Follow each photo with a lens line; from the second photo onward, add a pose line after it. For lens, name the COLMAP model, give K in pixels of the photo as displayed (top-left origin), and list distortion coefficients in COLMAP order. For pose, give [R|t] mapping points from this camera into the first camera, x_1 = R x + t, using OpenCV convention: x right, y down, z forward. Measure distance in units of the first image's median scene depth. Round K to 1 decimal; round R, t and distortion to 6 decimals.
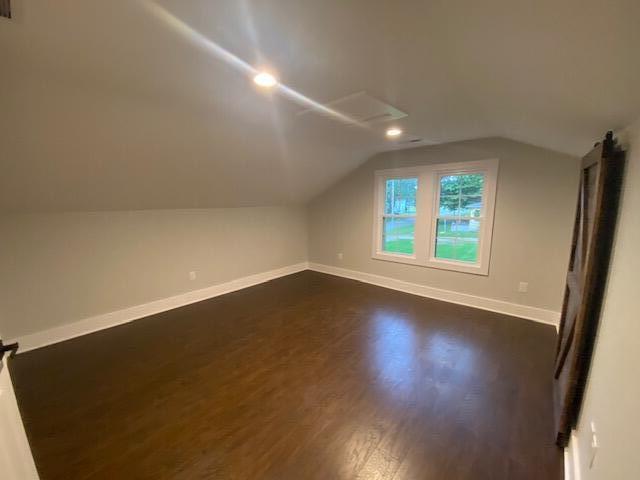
lens RADIAL K [[259.6, 0, 320.0], [0, 259.6, 240.0], [0, 0, 1]] dist [0.000379, -0.000077]
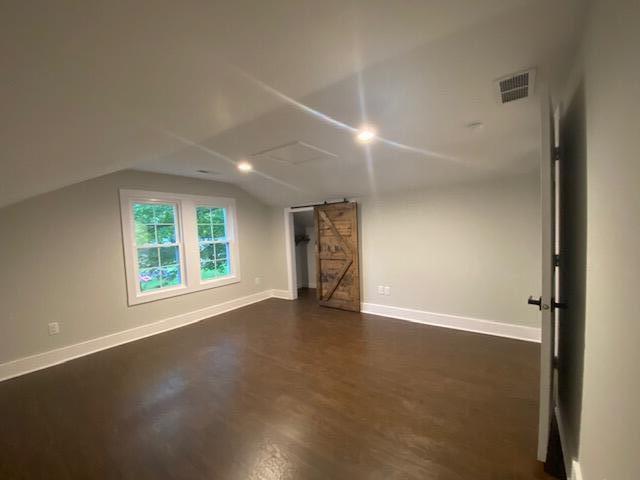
lens RADIAL K [[259.6, 0, 320.0], [0, 259.6, 240.0], [0, 0, 1]] dist [0.000379, -0.000077]
pose [[-0.051264, -0.037369, 0.997986, -0.733430], [0.189380, 0.980804, 0.046454, -0.060181], [-0.980565, 0.191380, -0.043203, 0.606246]]
